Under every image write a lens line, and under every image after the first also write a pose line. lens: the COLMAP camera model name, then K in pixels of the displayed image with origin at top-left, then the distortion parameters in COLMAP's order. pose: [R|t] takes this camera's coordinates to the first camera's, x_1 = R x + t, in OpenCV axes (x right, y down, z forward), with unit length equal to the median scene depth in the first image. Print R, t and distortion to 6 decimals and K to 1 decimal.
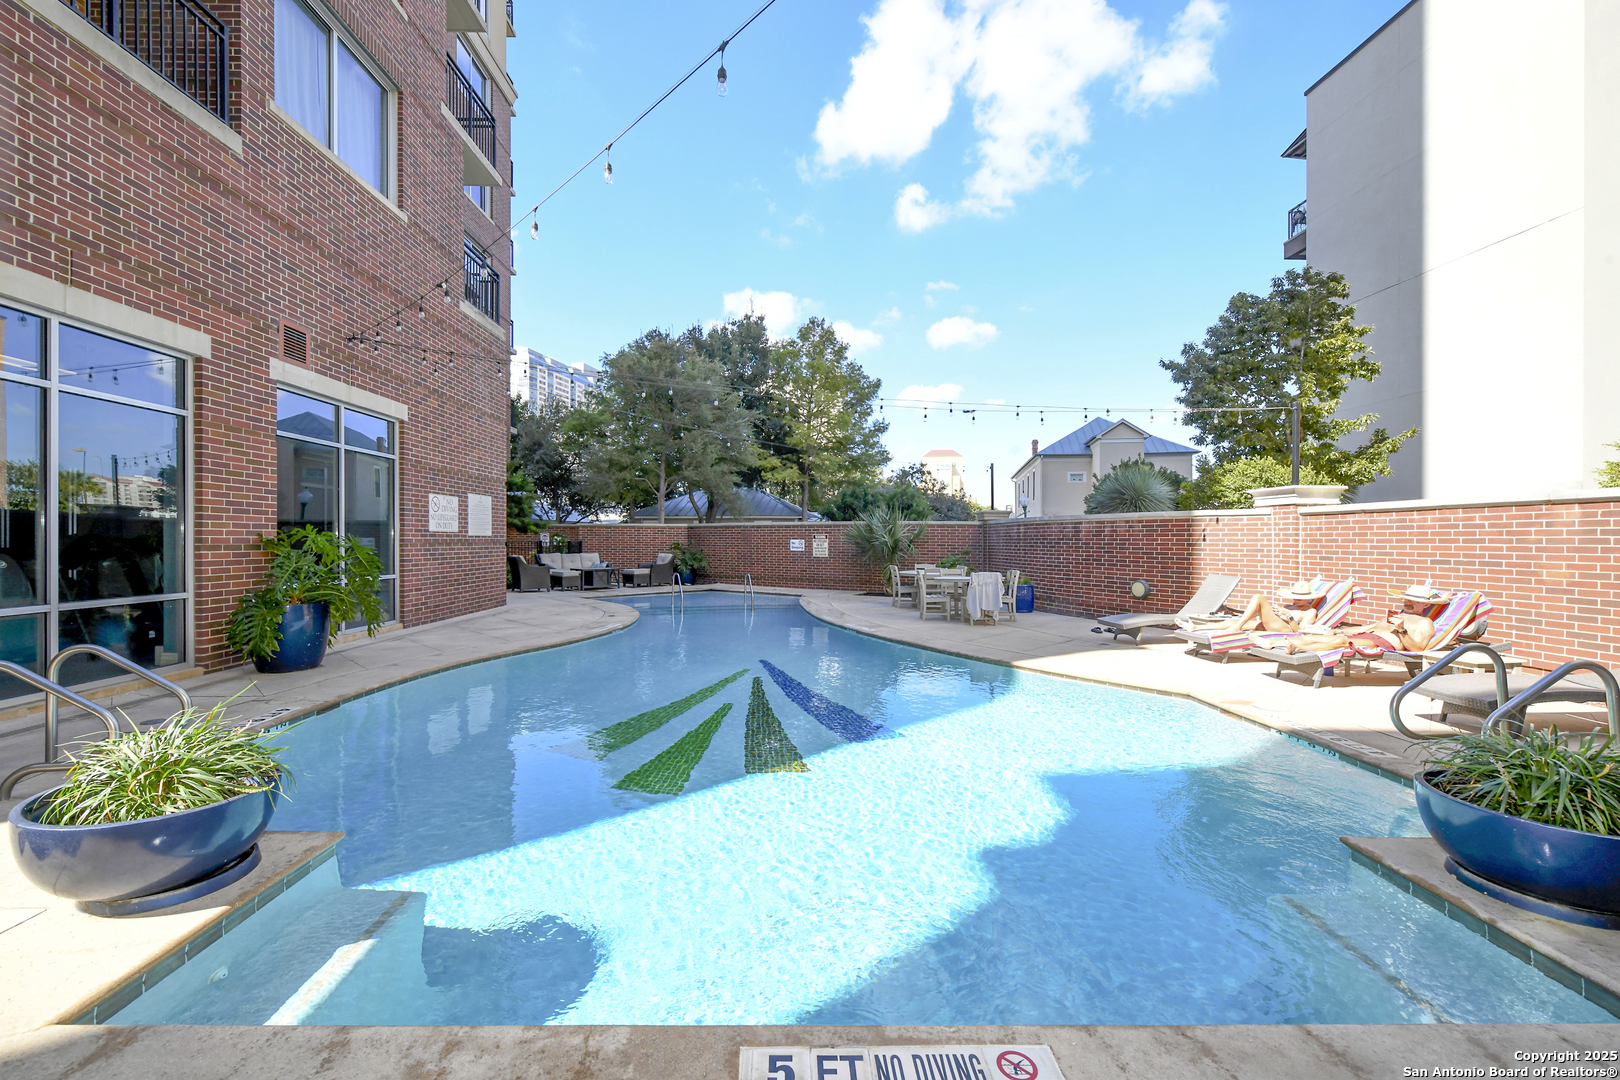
lens RADIAL K [[661.4, 0, 798.1], [0, 661.4, 537.6], [0, 0, 1]] dist [0.002848, -0.000115]
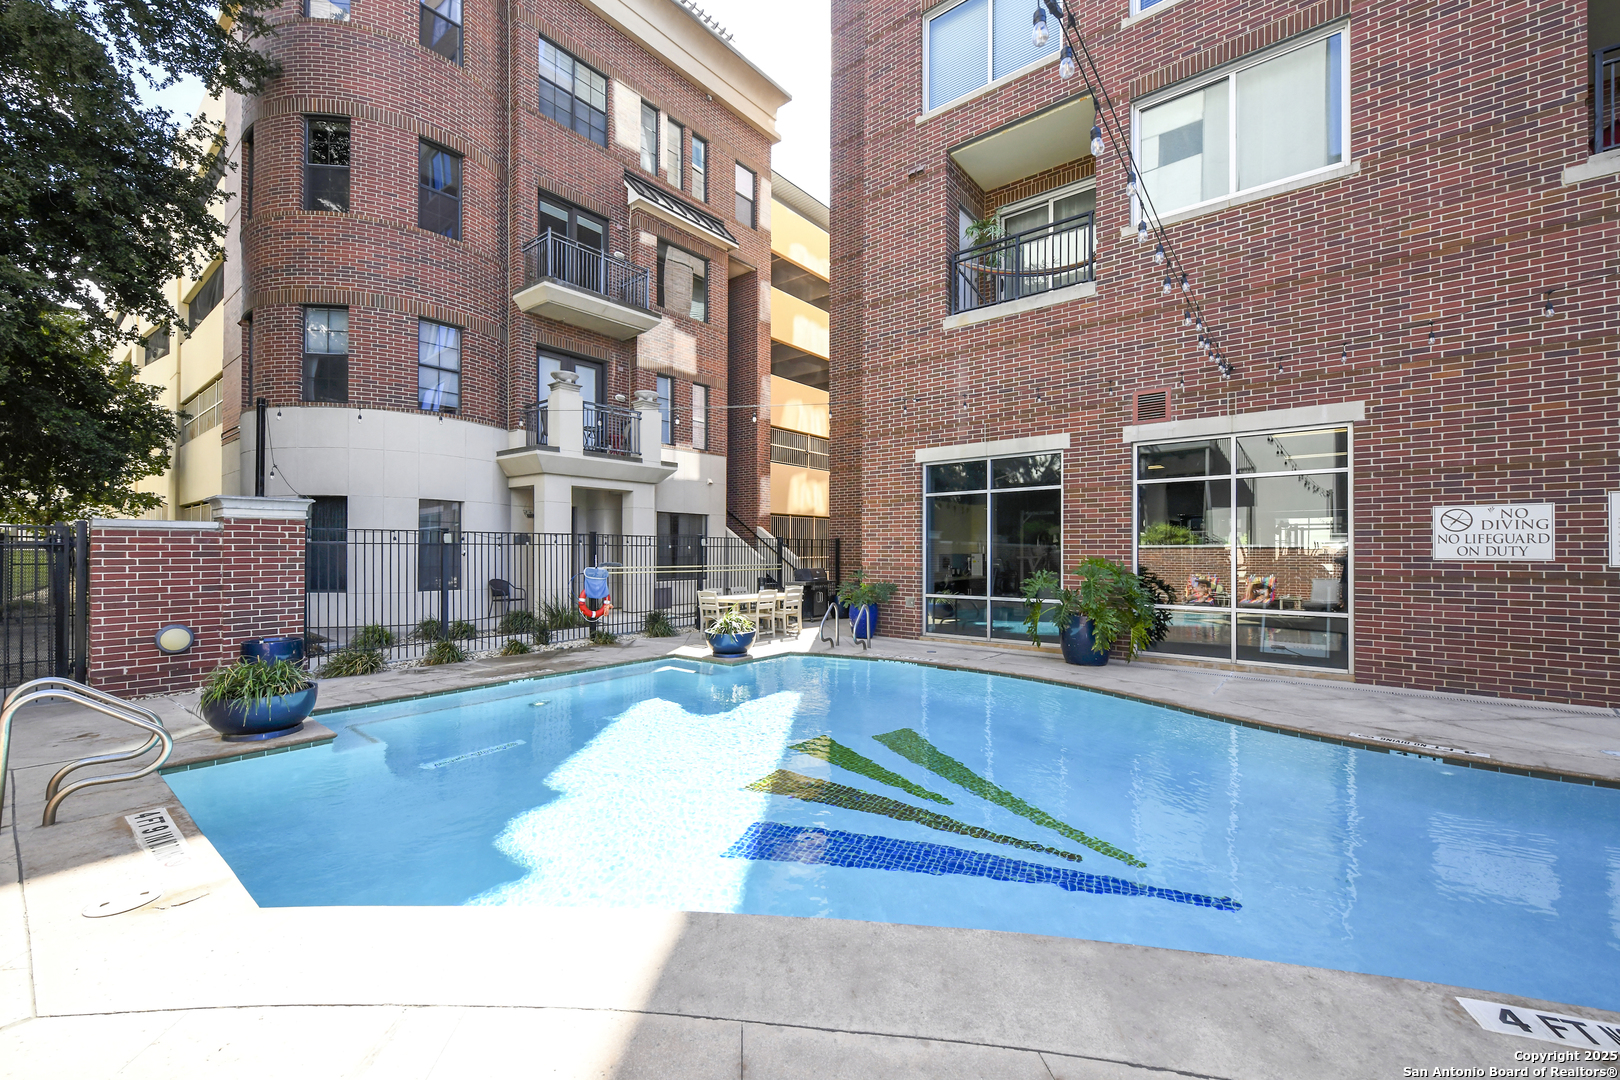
lens RADIAL K [[661.4, 0, 802.6], [0, 661.4, 548.4], [0, 0, 1]] dist [0.002848, -0.000115]
pose [[-0.667013, -0.000645, -0.745046, 0.556222], [0.000981, 0.999998, -0.001744, -0.030316], [0.745045, -0.001894, -0.667011, 1.313583]]
